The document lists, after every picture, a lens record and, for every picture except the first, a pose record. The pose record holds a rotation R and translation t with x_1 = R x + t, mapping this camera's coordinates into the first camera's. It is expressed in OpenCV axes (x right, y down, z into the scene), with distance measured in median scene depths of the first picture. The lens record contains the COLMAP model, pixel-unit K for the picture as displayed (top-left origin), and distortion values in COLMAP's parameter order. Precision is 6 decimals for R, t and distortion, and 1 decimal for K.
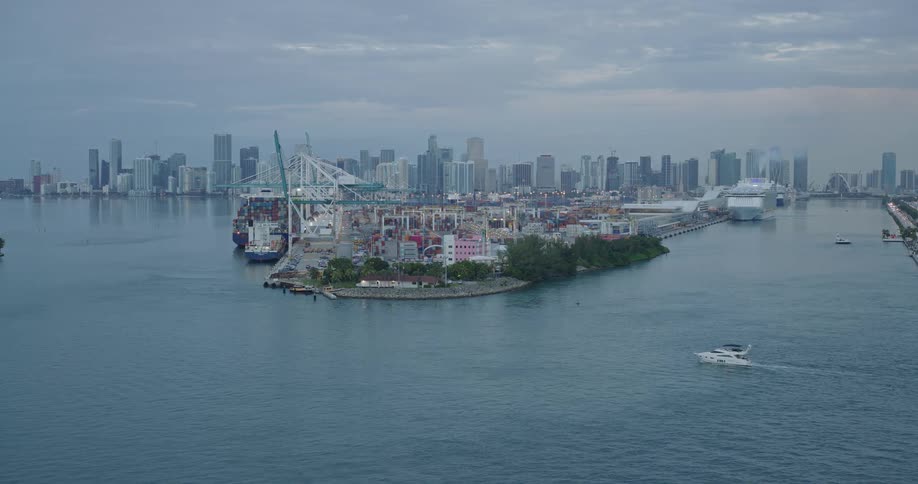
lens RADIAL K [[1238.5, 0, 459.8], [0, 1238.5, 255.3], [0, 0, 1]] dist [-0.012264, -0.305507]
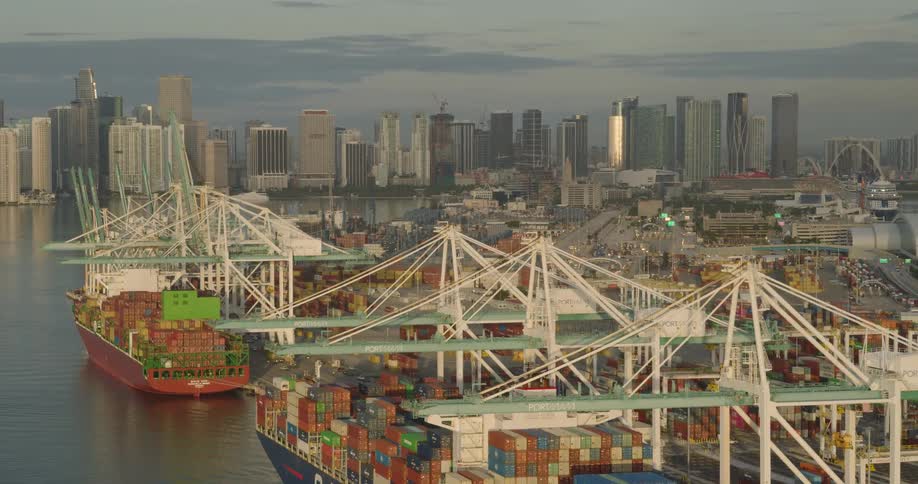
lens RADIAL K [[2171.7, 0, 459.0], [0, 2171.7, 242.0], [0, 0, 1]] dist [0.562091, -5.233770]
pose [[0.977676, -0.013871, 0.209660, -0.059833], [0.016346, 0.999816, -0.010077, -0.018112], [-0.209482, 0.013279, 0.977722, 0.124753]]
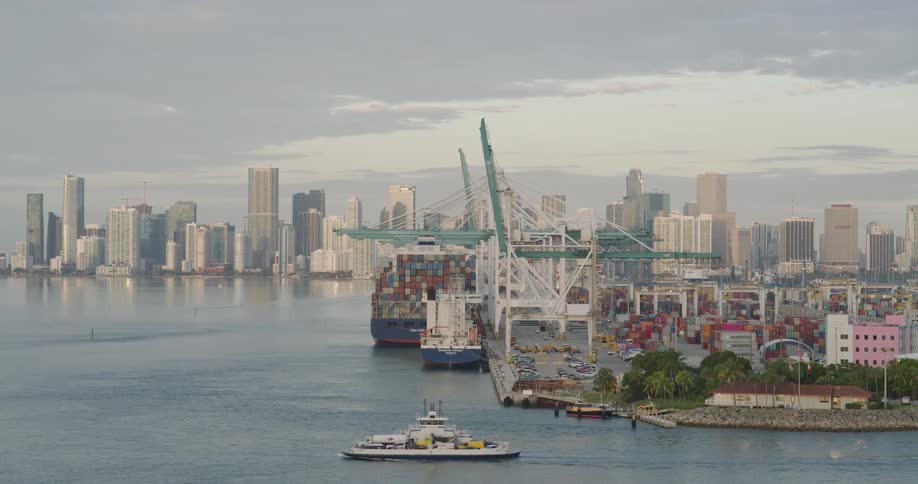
lens RADIAL K [[2171.7, 0, 459.0], [0, 2171.7, 242.0], [0, 0, 1]] dist [0.562091, -5.233770]
pose [[0.996025, 0.002136, -0.089052, -0.012945], [-0.008105, 0.997739, -0.066720, 0.002414], [0.088708, 0.067177, 0.993790, 0.013042]]
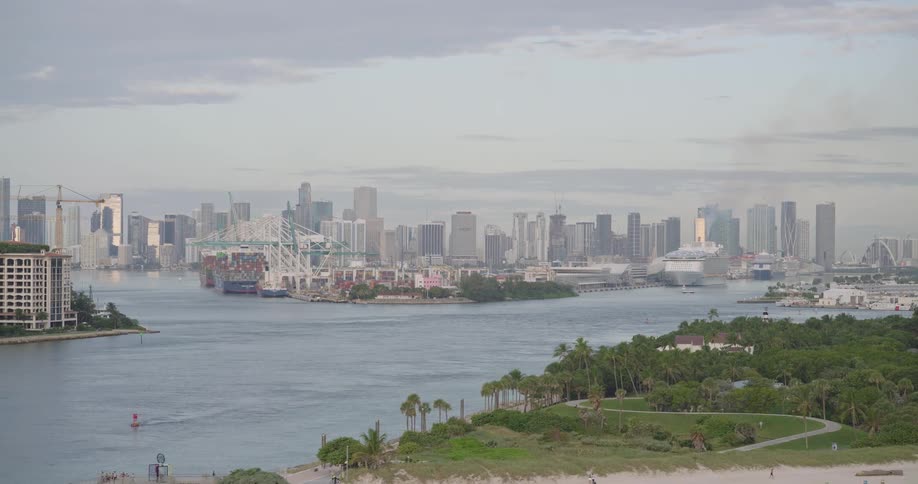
lens RADIAL K [[2171.7, 0, 459.0], [0, 2171.7, 242.0], [0, 0, 1]] dist [0.562091, -5.233770]
pose [[0.997444, 0.005368, 0.071255, -0.022521], [-0.000747, 0.997903, -0.064720, 0.017400], [-0.071453, 0.064502, 0.995356, -0.244145]]
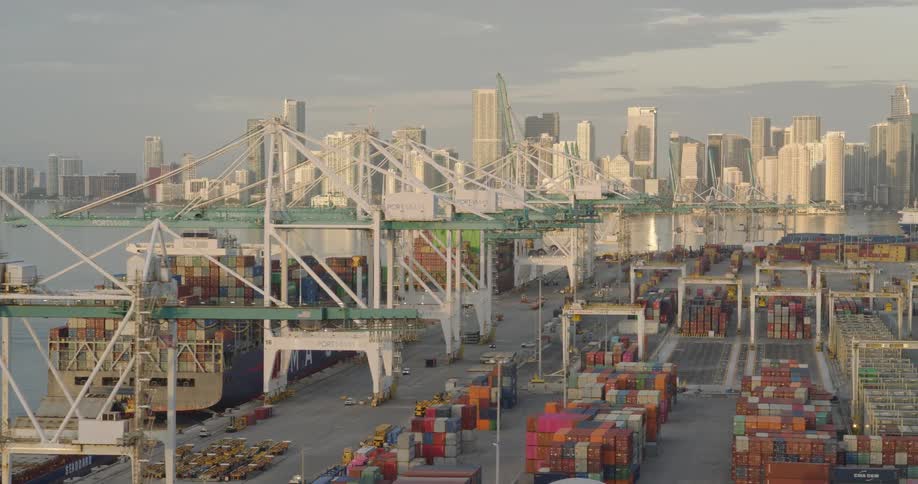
lens RADIAL K [[2171.7, 0, 459.0], [0, 2171.7, 242.0], [0, 0, 1]] dist [0.562091, -5.233770]
pose [[0.972896, 0.008215, -0.231095, 0.010705], [-0.014918, 0.999517, -0.027273, -0.007860], [0.230760, 0.029981, 0.972549, 0.099469]]
